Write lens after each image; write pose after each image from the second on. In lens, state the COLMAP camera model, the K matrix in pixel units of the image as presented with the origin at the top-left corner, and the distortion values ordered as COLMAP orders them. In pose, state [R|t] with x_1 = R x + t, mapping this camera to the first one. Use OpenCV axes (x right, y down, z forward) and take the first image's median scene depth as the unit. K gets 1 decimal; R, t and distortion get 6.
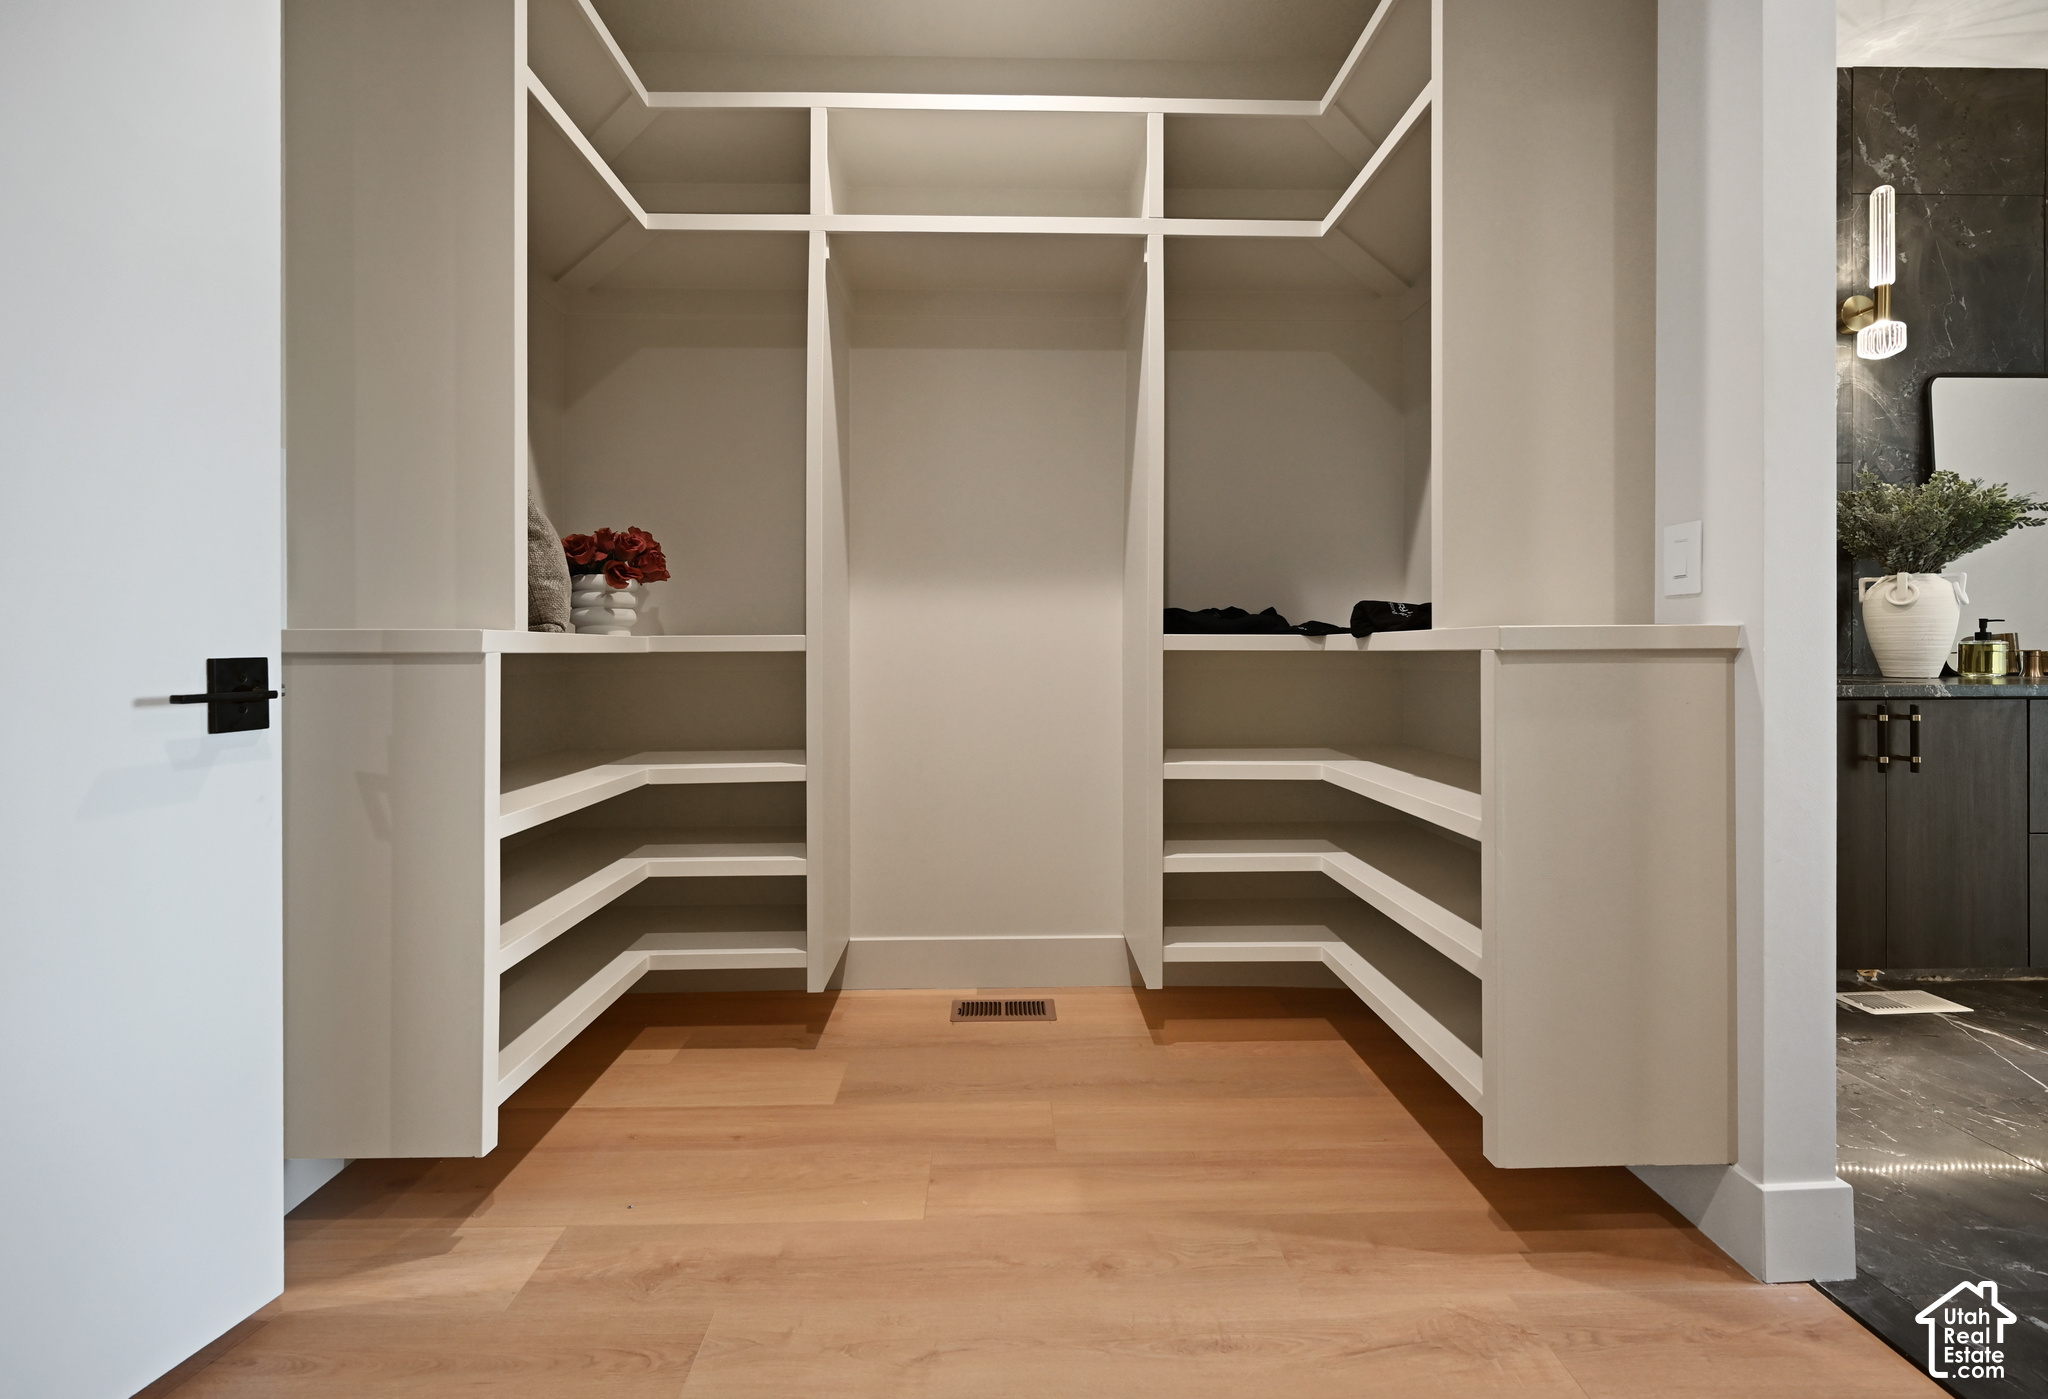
lens RADIAL K [[855.9, 0, 1021.2], [0, 855.9, 653.0], [0, 0, 1]] dist [0.001340, -0.000137]
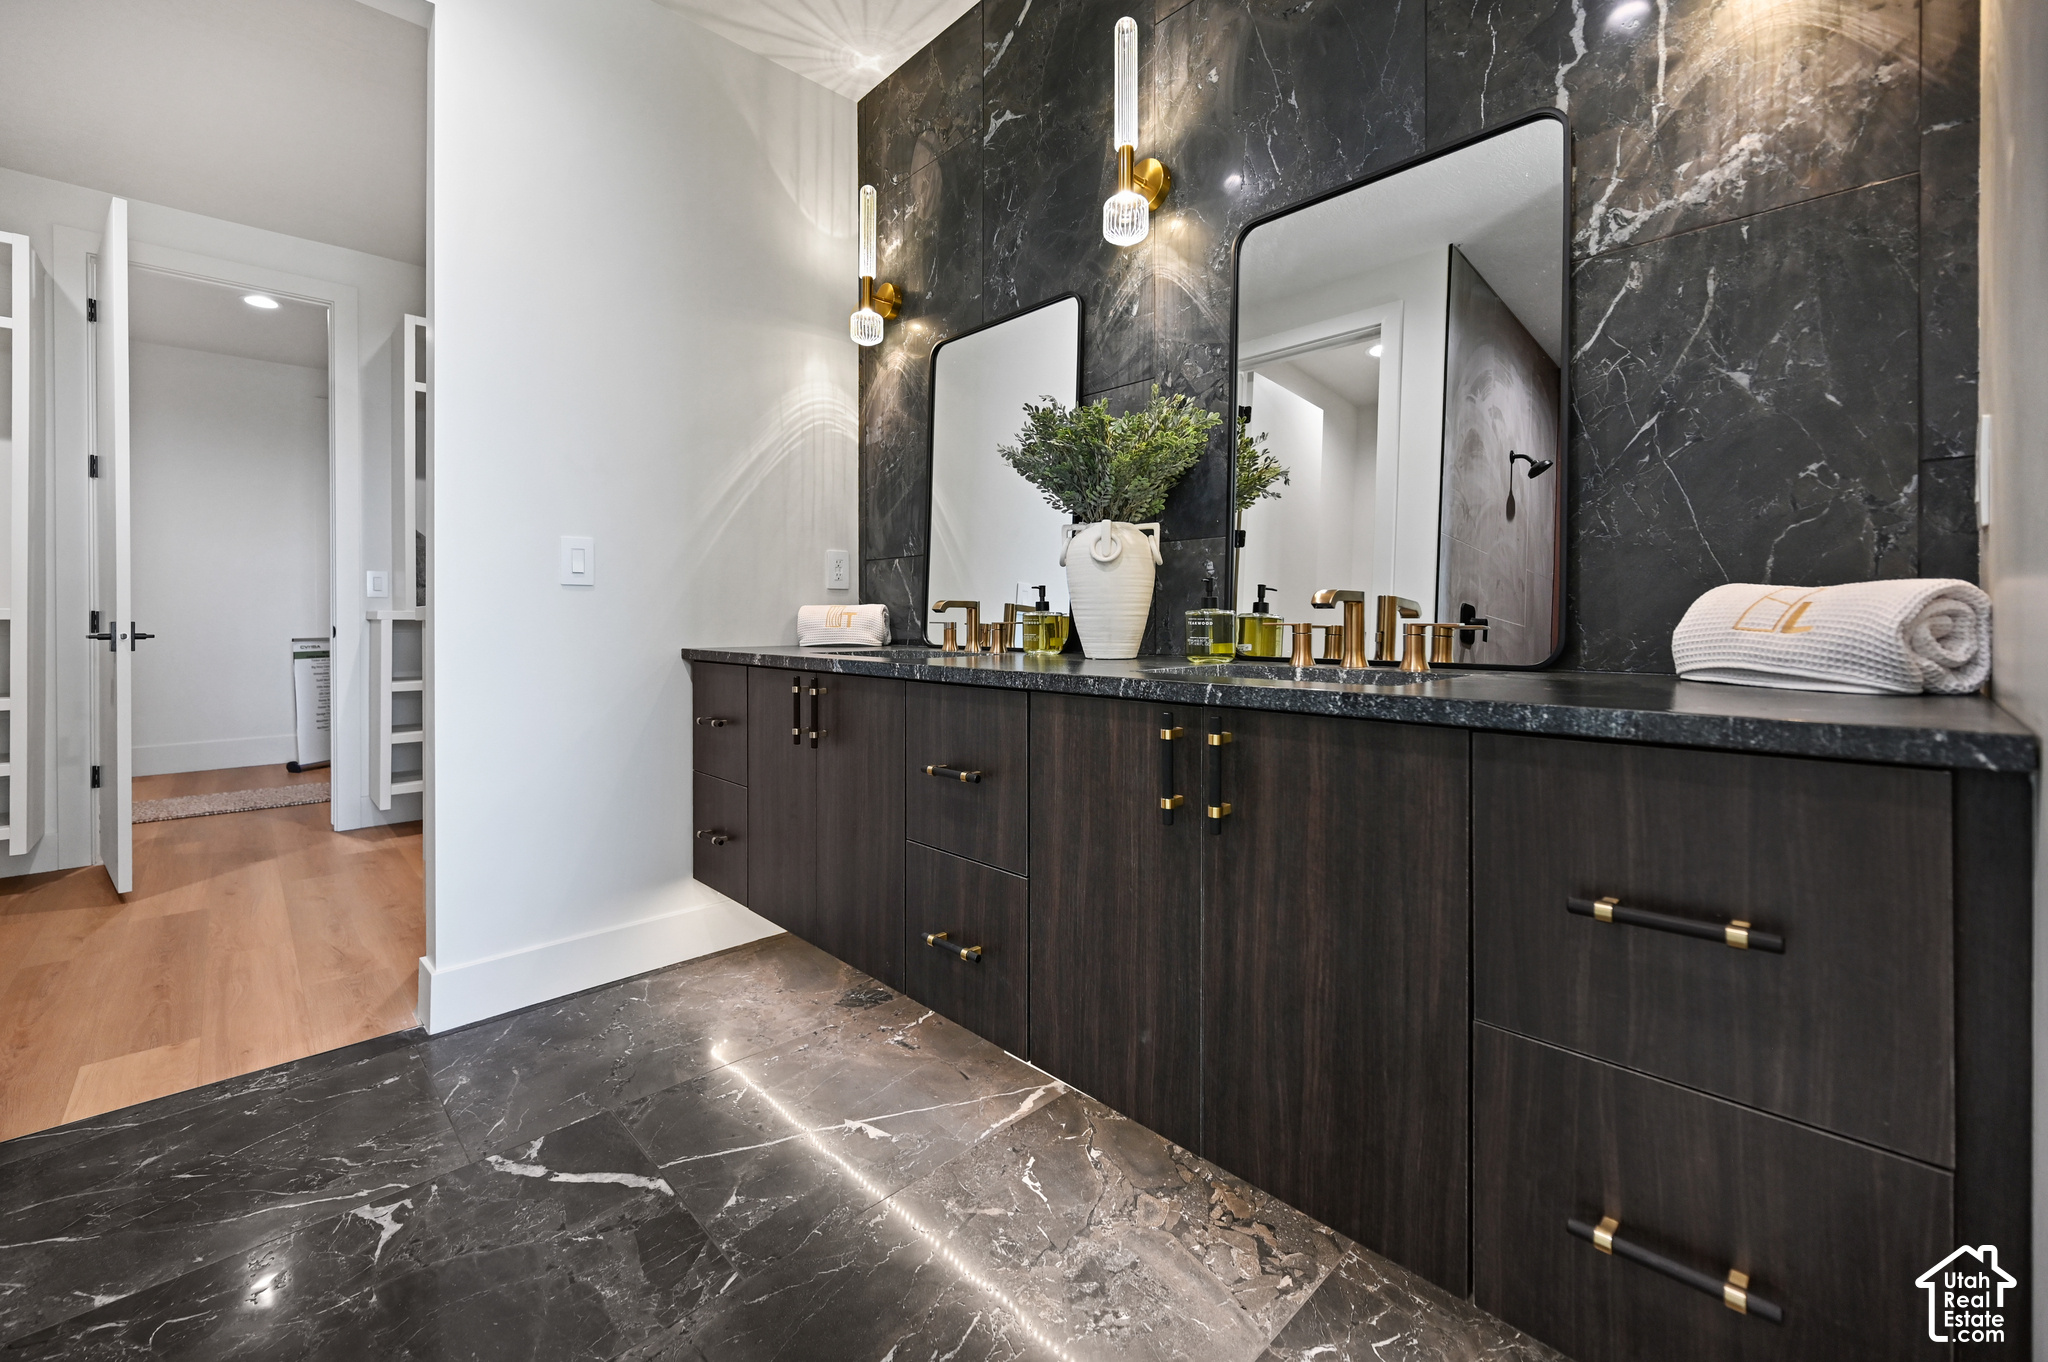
lens RADIAL K [[819.5, 0, 1008.0], [0, 819.5, 623.4], [0, 0, 1]] dist [-0.000253, -0.000297]
pose [[0.670849, 0.006942, -0.741561, 0.184385], [-0.003147, 0.999974, 0.006514, -0.000847], [0.741587, -0.002036, 0.670853, 0.053132]]
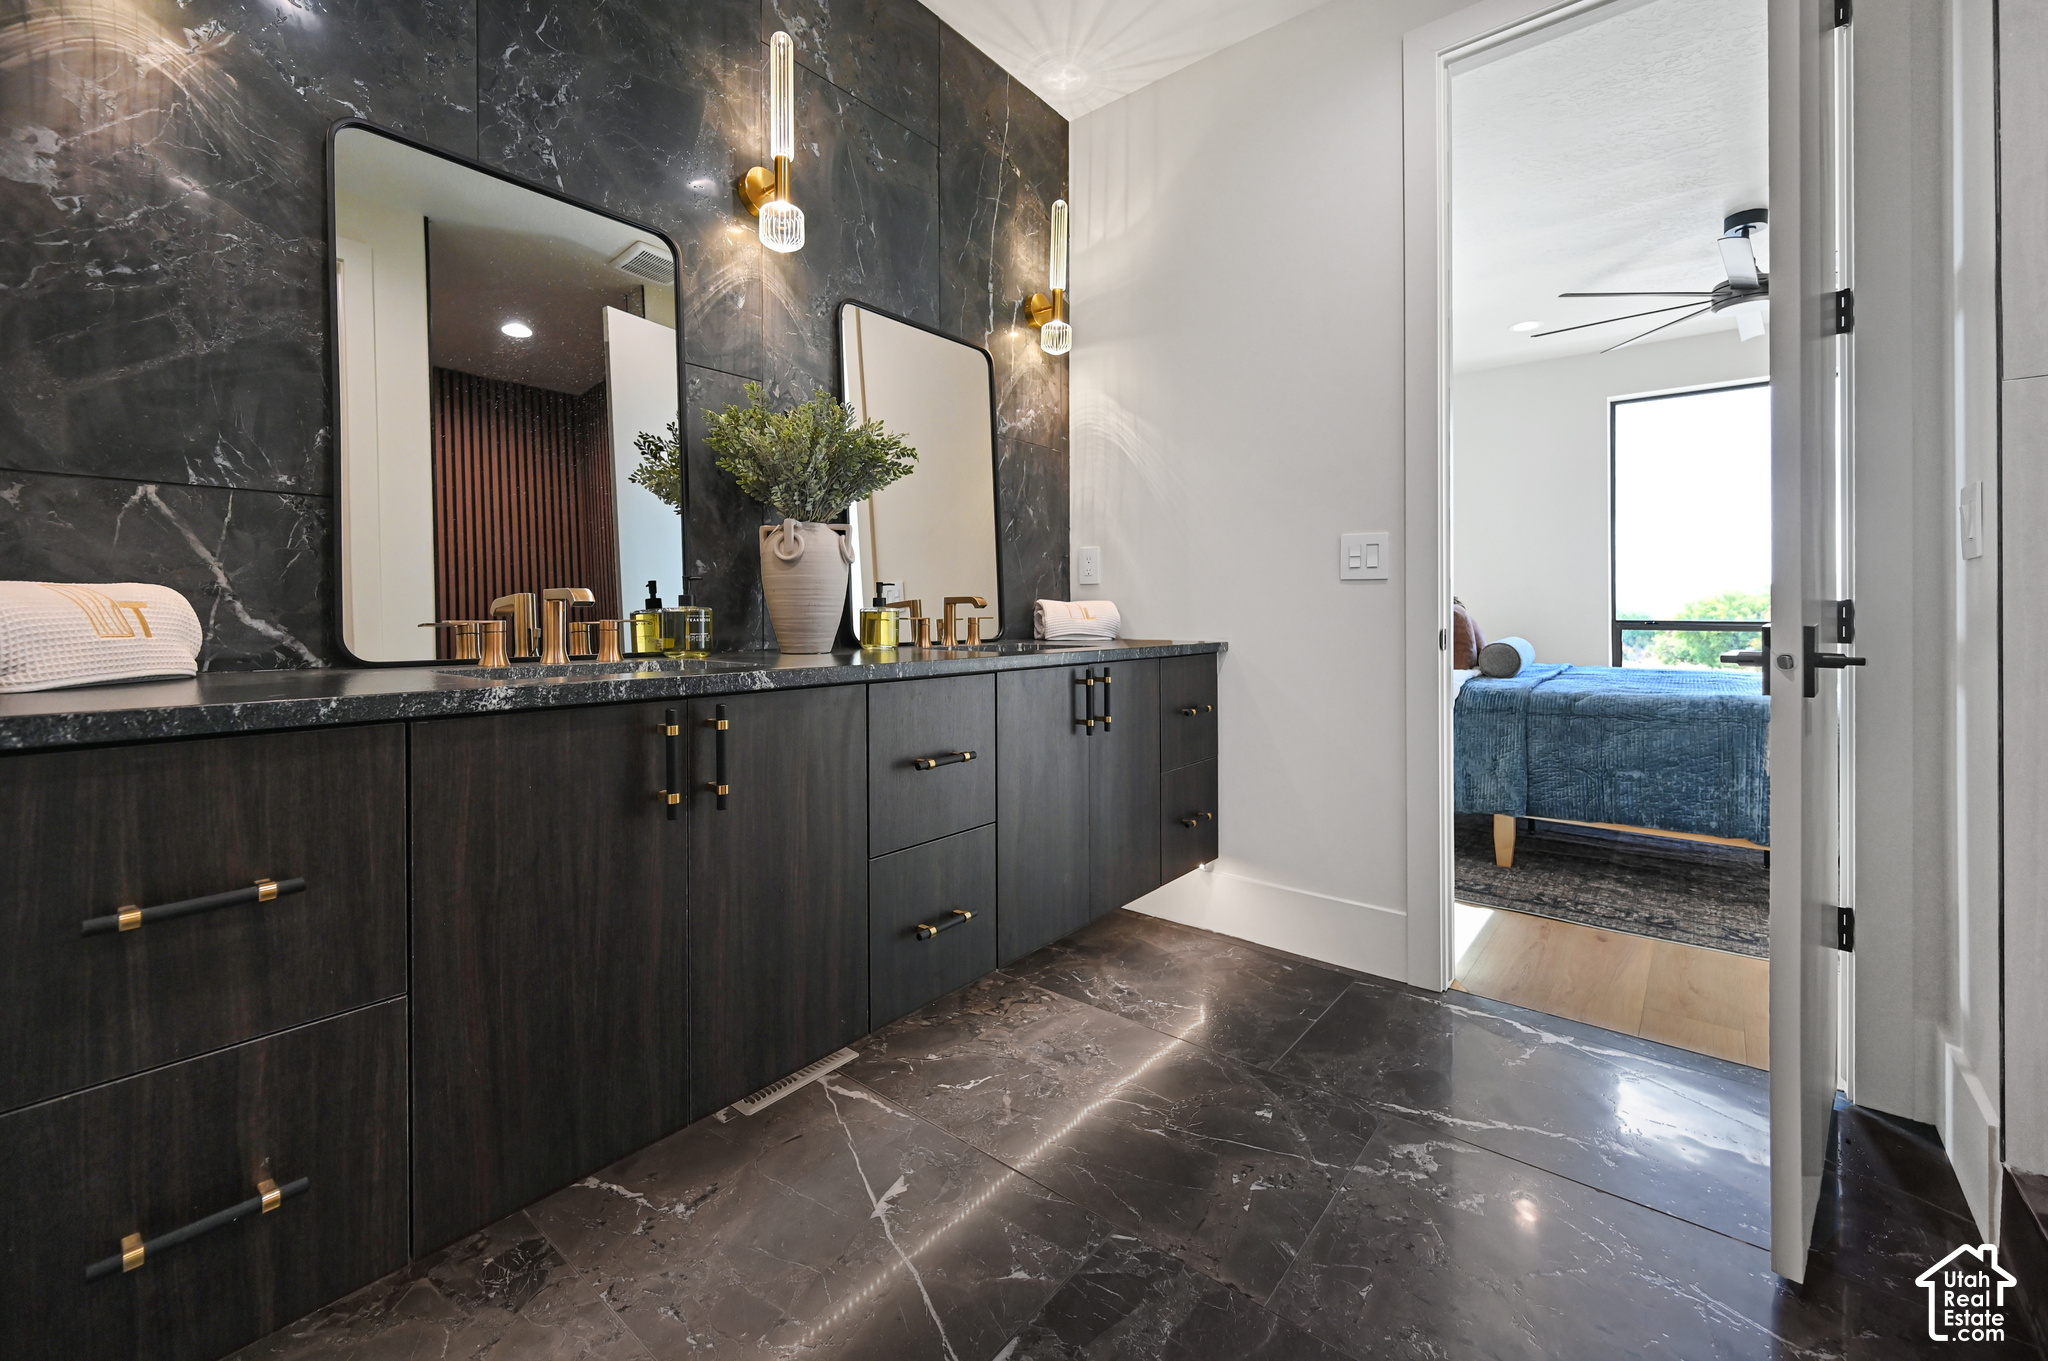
lens RADIAL K [[838.5, 0, 1009.2], [0, 838.5, 615.1], [0, 0, 1]] dist [0.000738, 0.000357]
pose [[0.662902, 0.000235, 0.748706, 0.069985], [0.003454, 0.999988, -0.003372, -0.000392], [-0.748698, 0.004821, 0.662893, 0.041094]]
